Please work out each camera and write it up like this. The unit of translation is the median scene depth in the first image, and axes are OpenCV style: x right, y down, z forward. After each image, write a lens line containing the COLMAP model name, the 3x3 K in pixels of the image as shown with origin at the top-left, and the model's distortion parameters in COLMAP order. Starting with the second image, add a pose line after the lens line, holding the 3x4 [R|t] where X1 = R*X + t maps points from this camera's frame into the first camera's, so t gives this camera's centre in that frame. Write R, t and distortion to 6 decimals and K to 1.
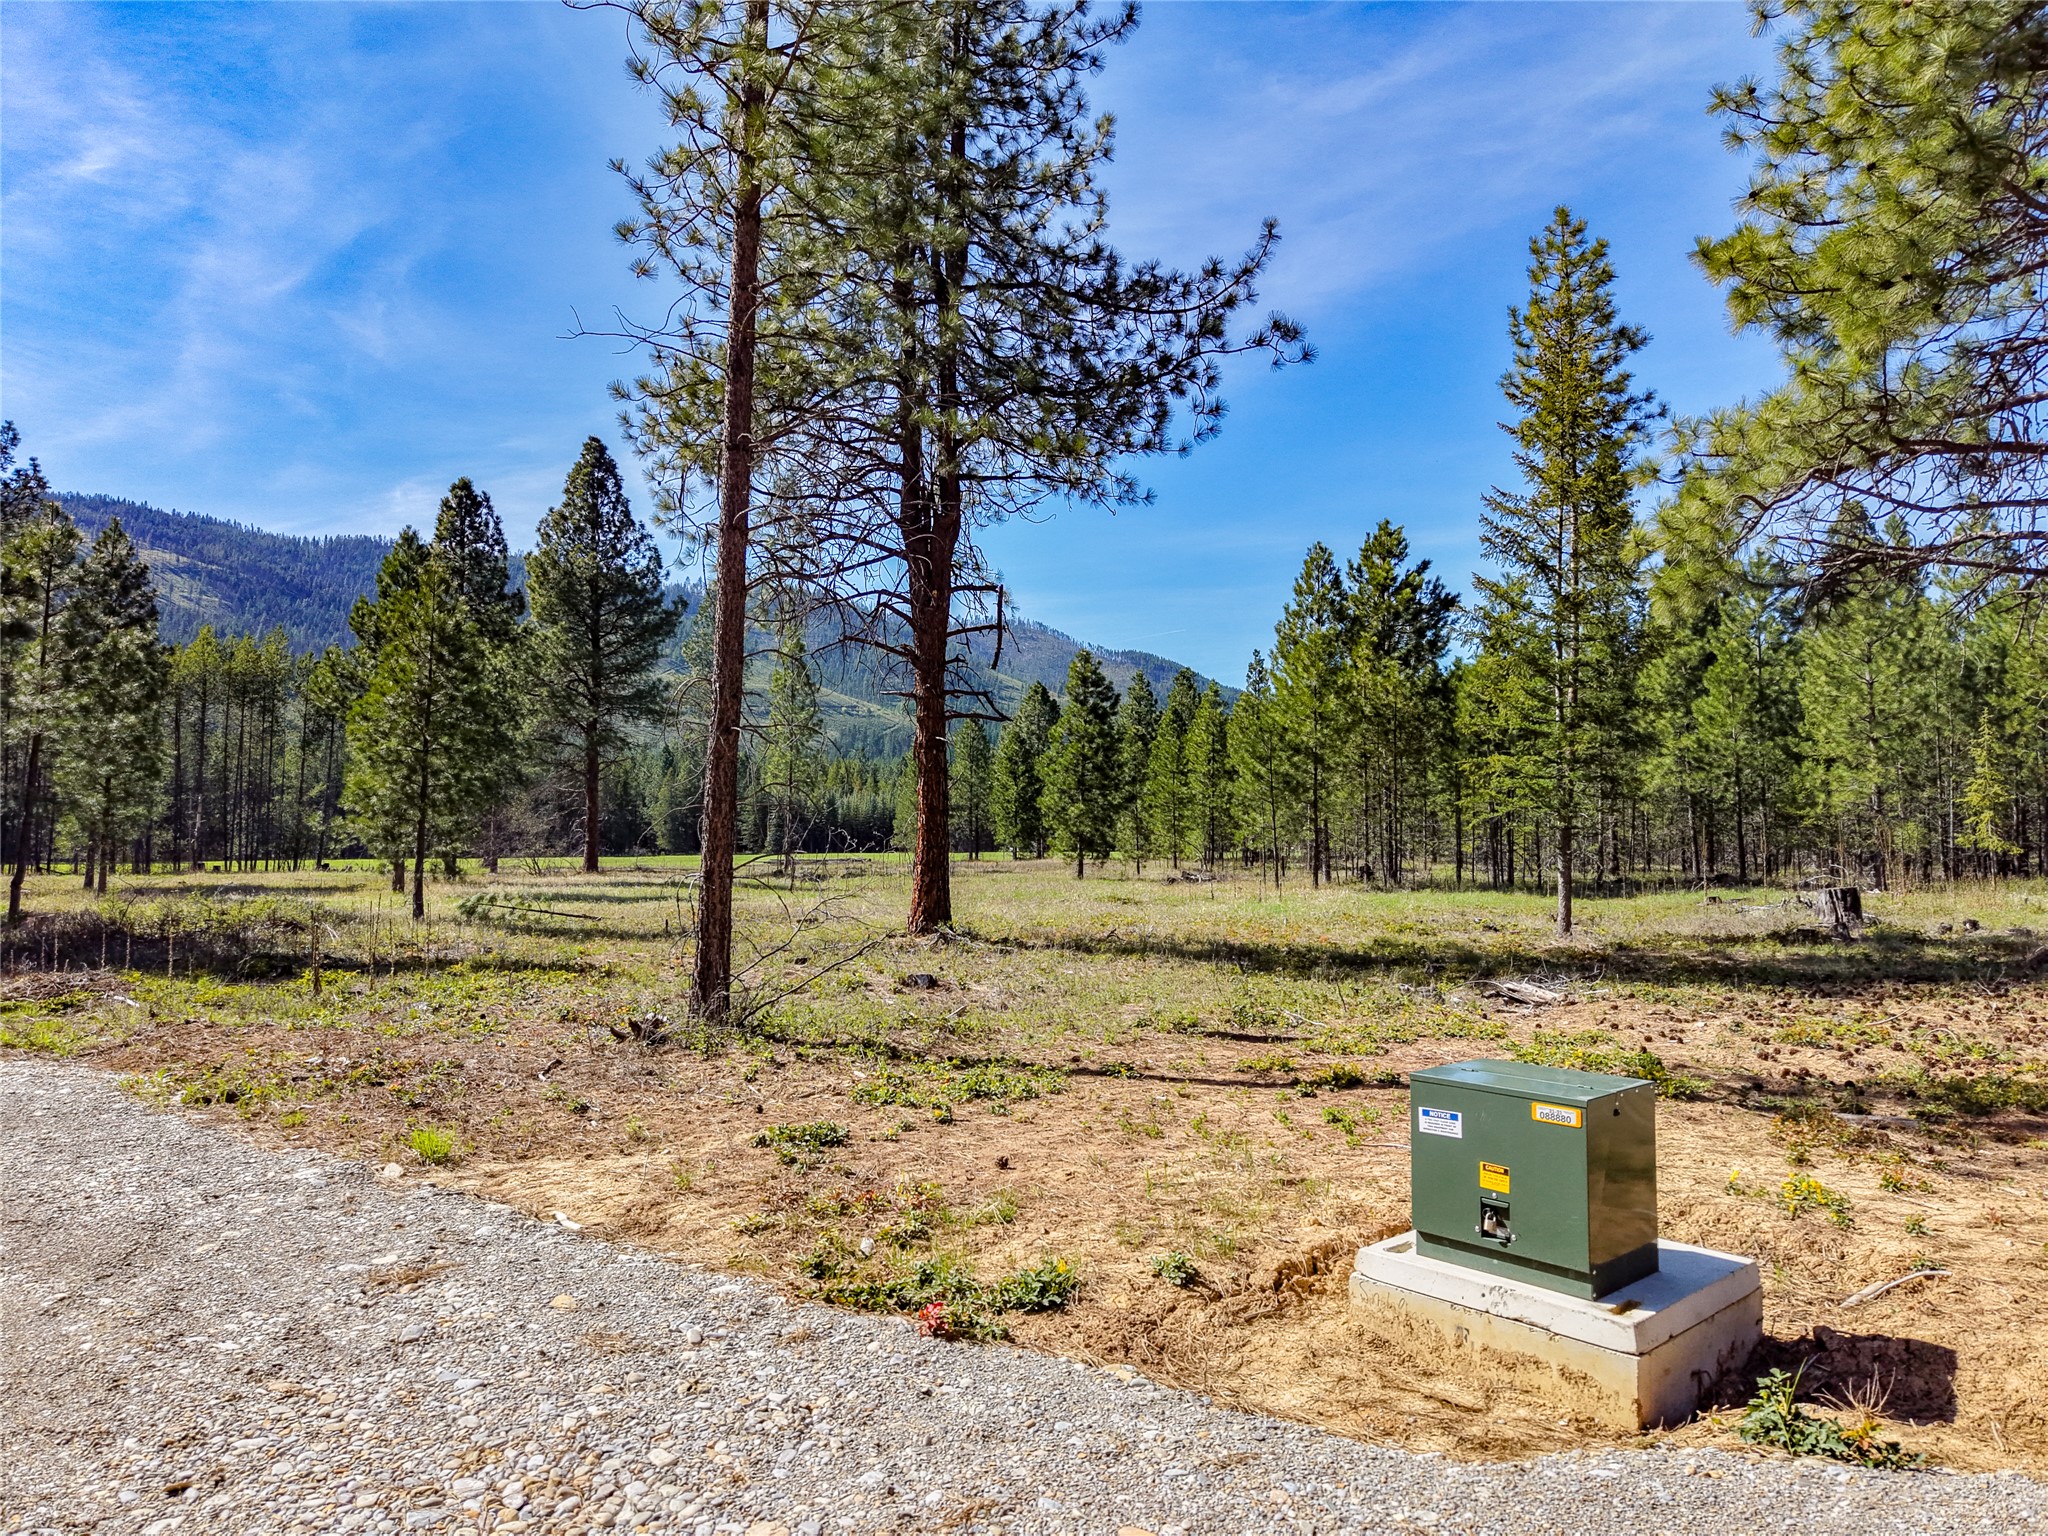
lens RADIAL K [[1386.3, 0, 1035.4], [0, 1386.3, 758.9], [0, 0, 1]] dist [0.029267, -0.025905]
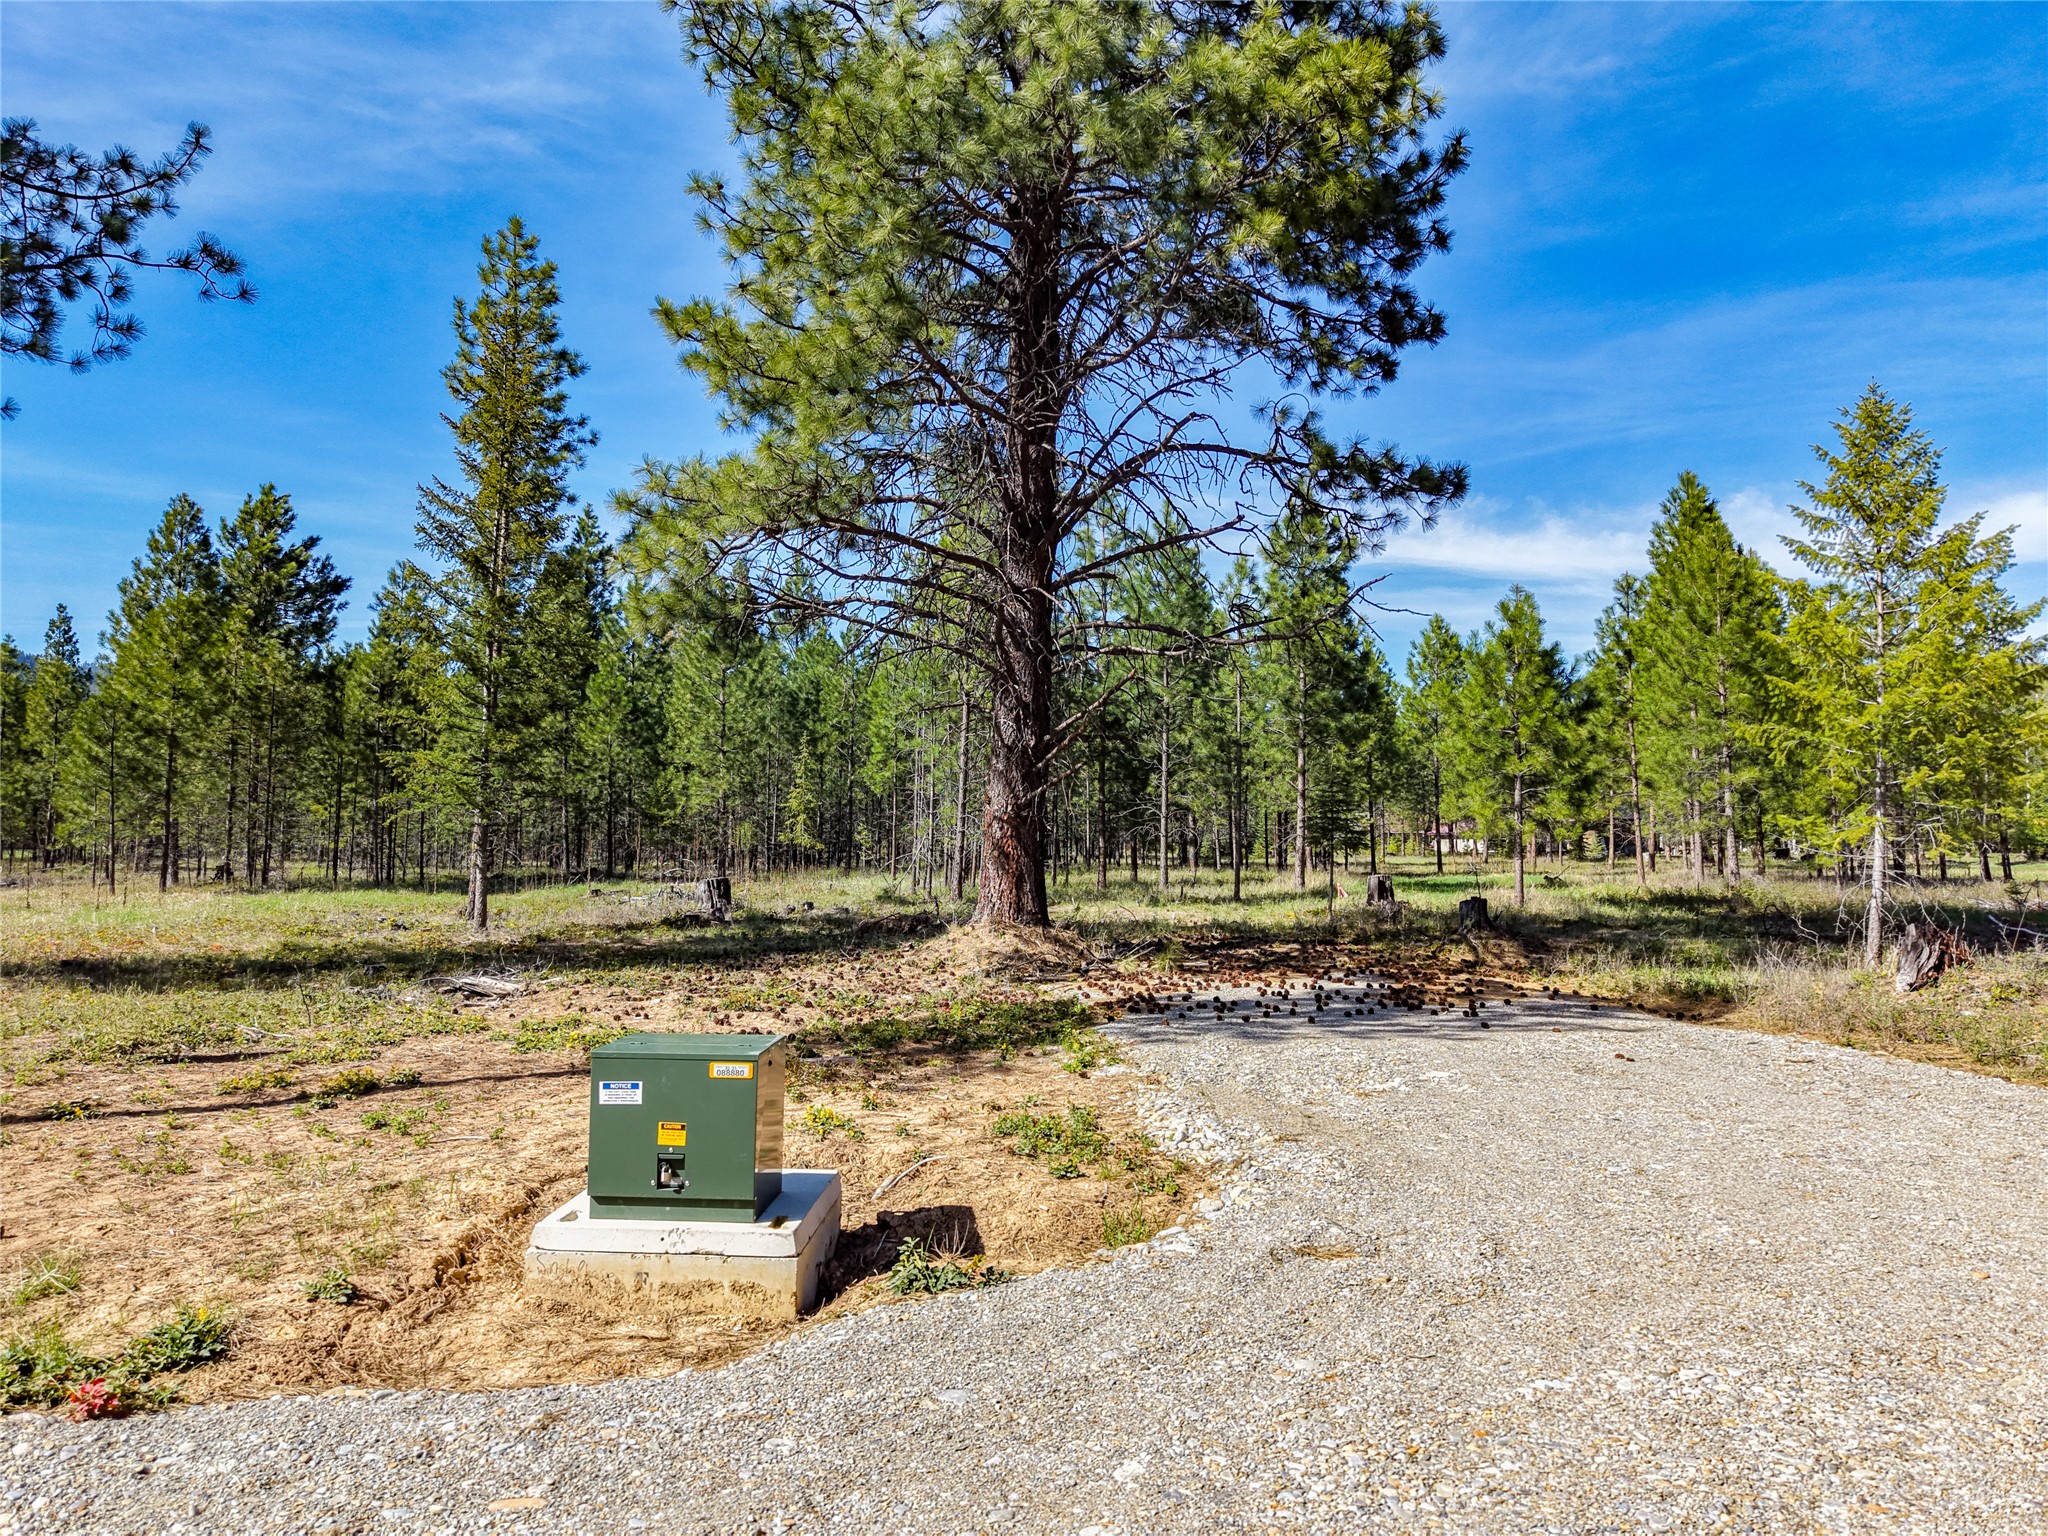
lens RADIAL K [[1386.3, 0, 1035.4], [0, 1386.3, 758.9], [0, 0, 1]] dist [0.029267, -0.025905]
pose [[0.696980, 0.044988, 0.715678, -0.071177], [-0.046554, 0.998763, -0.017445, 0.000487], [-0.715578, -0.021159, 0.698213, 0.001168]]
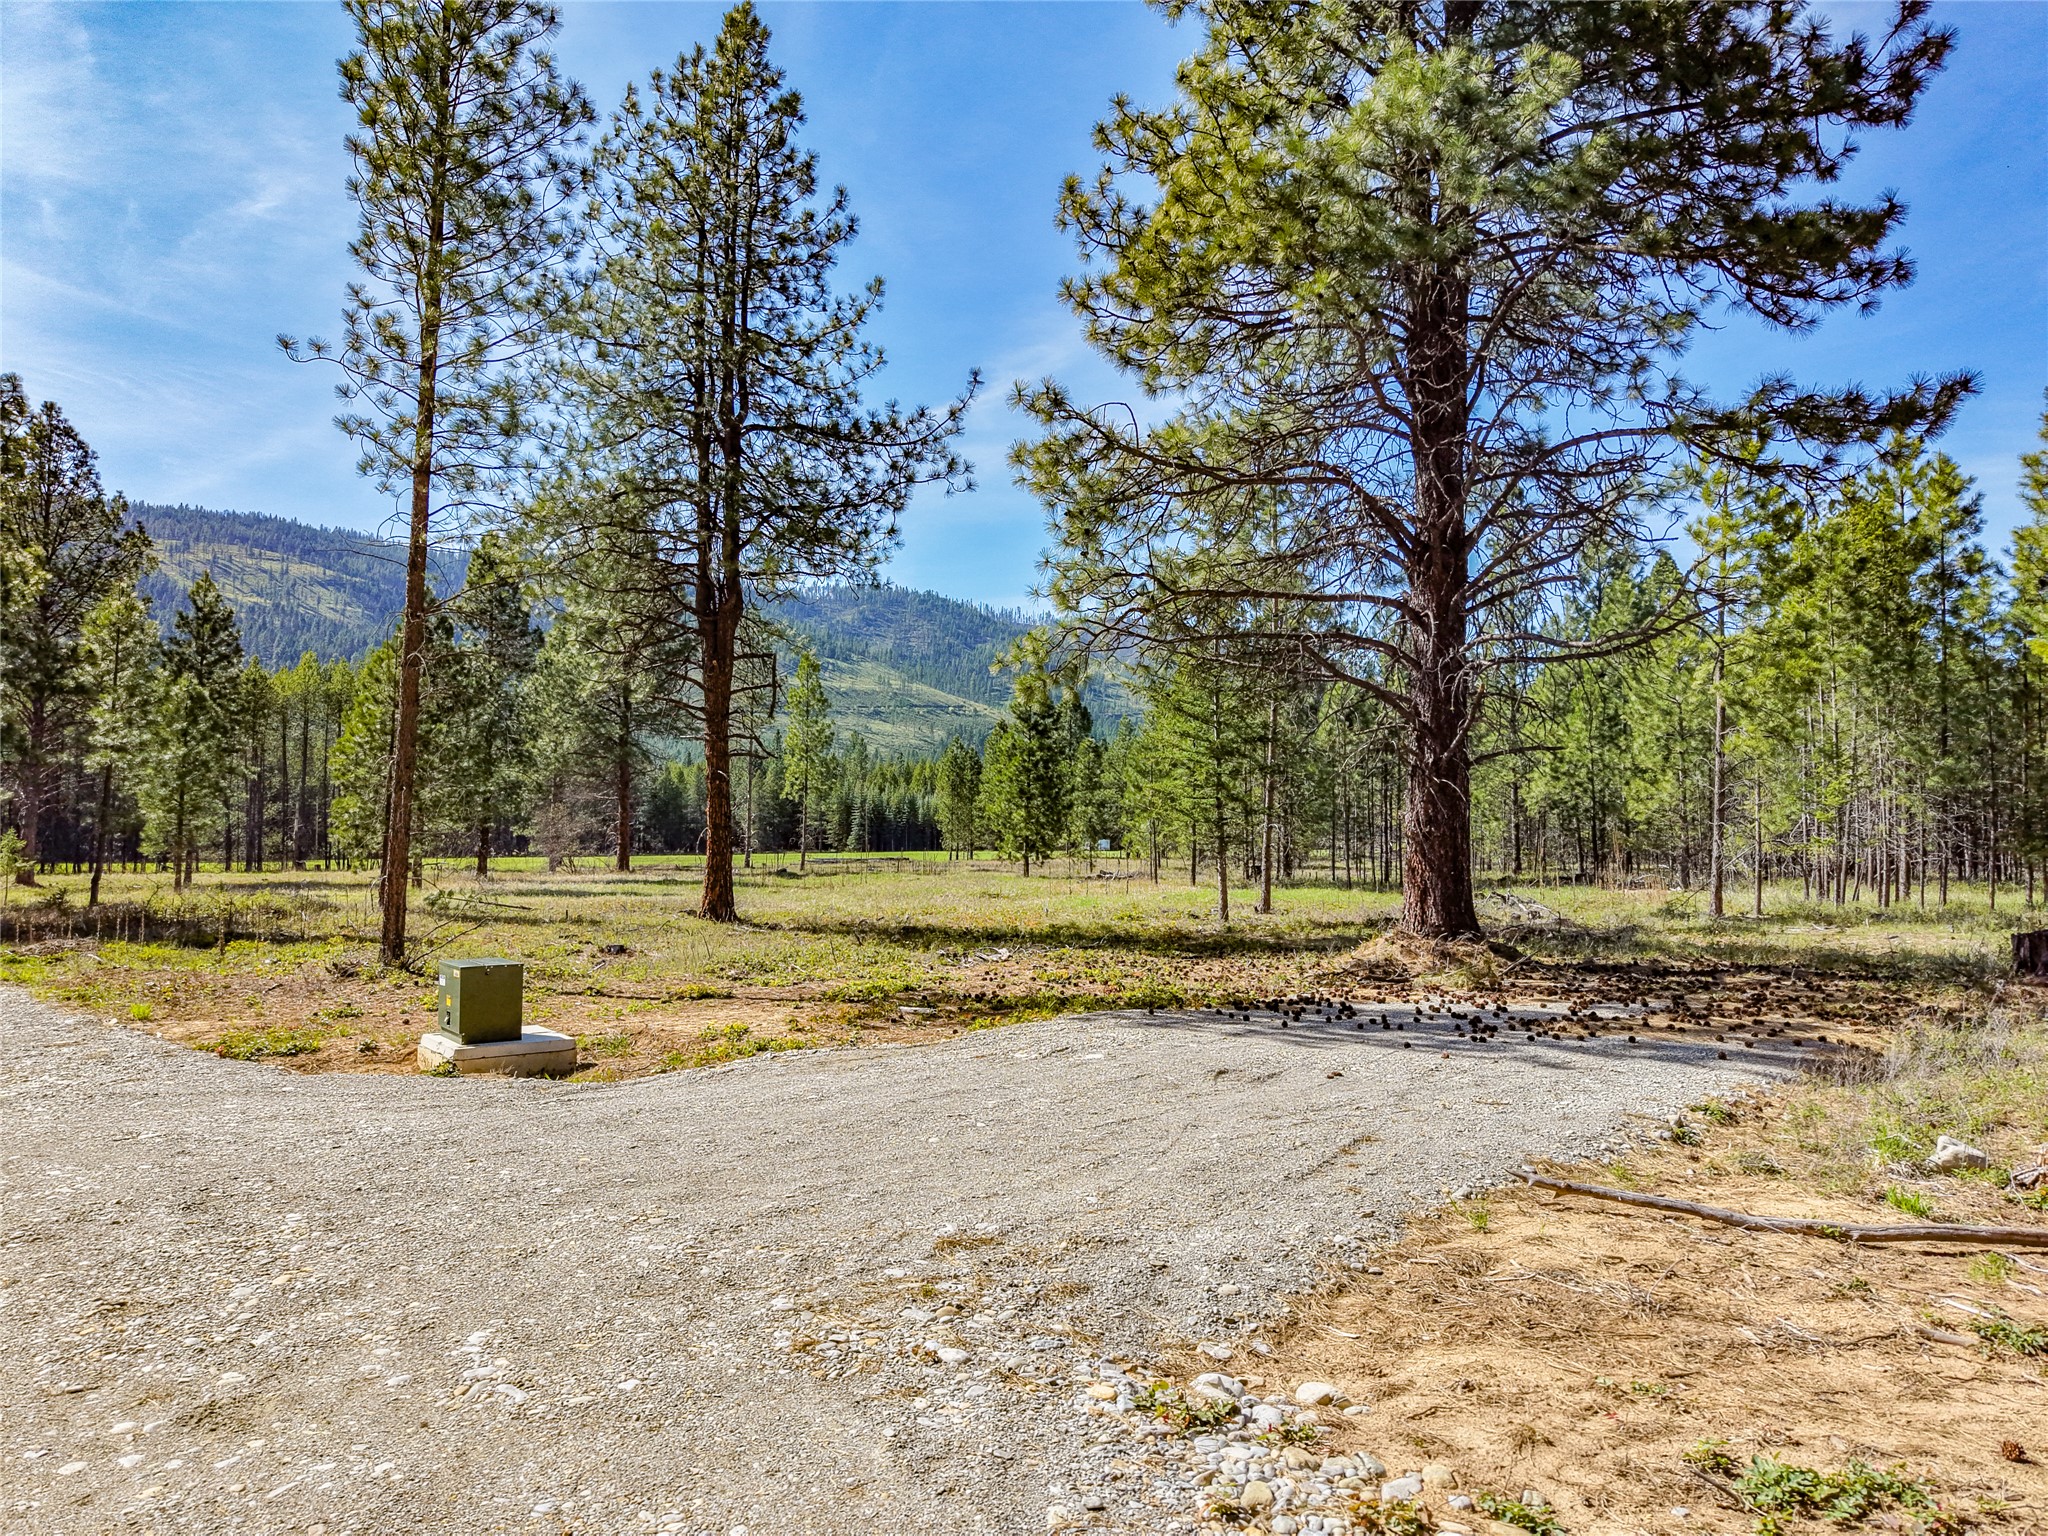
lens RADIAL K [[1386.3, 0, 1035.4], [0, 1386.3, 758.9], [0, 0, 1]] dist [0.029267, -0.025905]
pose [[0.996482, -0.006371, -0.083567, 0.377568], [0.006544, 0.999977, 0.001788, -0.030355], [0.083554, -0.002328, 0.996501, -0.324782]]
